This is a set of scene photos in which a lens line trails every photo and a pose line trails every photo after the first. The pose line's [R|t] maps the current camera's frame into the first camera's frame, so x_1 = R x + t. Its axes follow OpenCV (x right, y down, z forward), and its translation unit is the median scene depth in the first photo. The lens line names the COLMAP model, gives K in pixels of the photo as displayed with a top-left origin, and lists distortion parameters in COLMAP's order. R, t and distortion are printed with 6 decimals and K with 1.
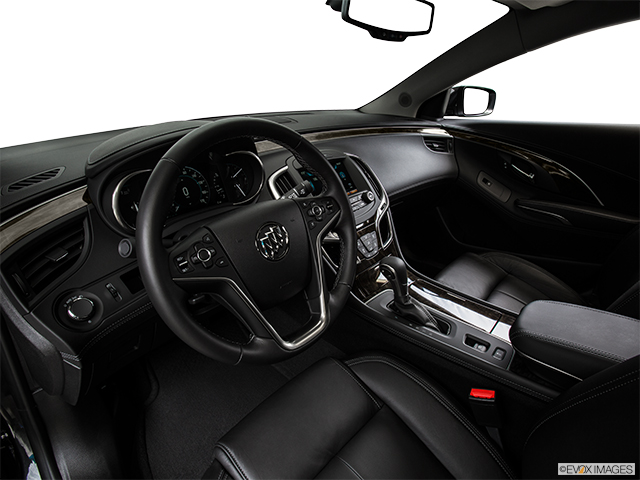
lens RADIAL K [[340.1, 0, 320.0], [0, 340.1, 240.0], [0, 0, 1]] dist [-0.066069, 0.000399]
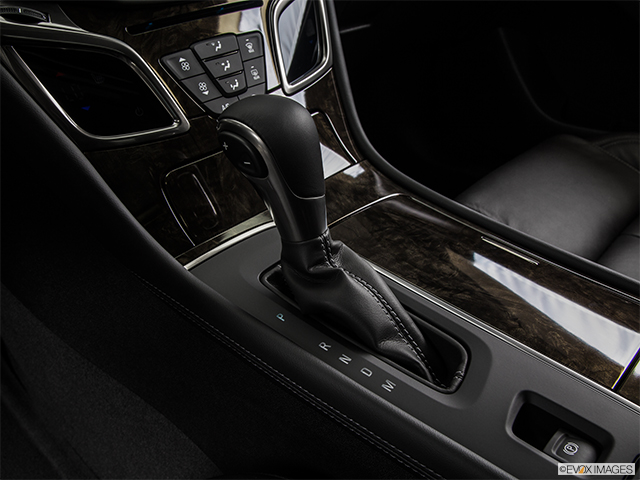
lens RADIAL K [[611.9, 0, 320.0], [0, 611.9, 240.0], [0, 0, 1]] dist [-0.041788, 0.004532]
pose [[0.999329, 0.014287, 0.033728, 0.235918], [-0.019206, 0.988449, 0.150335, 0.087900], [-0.031190, -0.150882, 0.988060, 0.500537]]
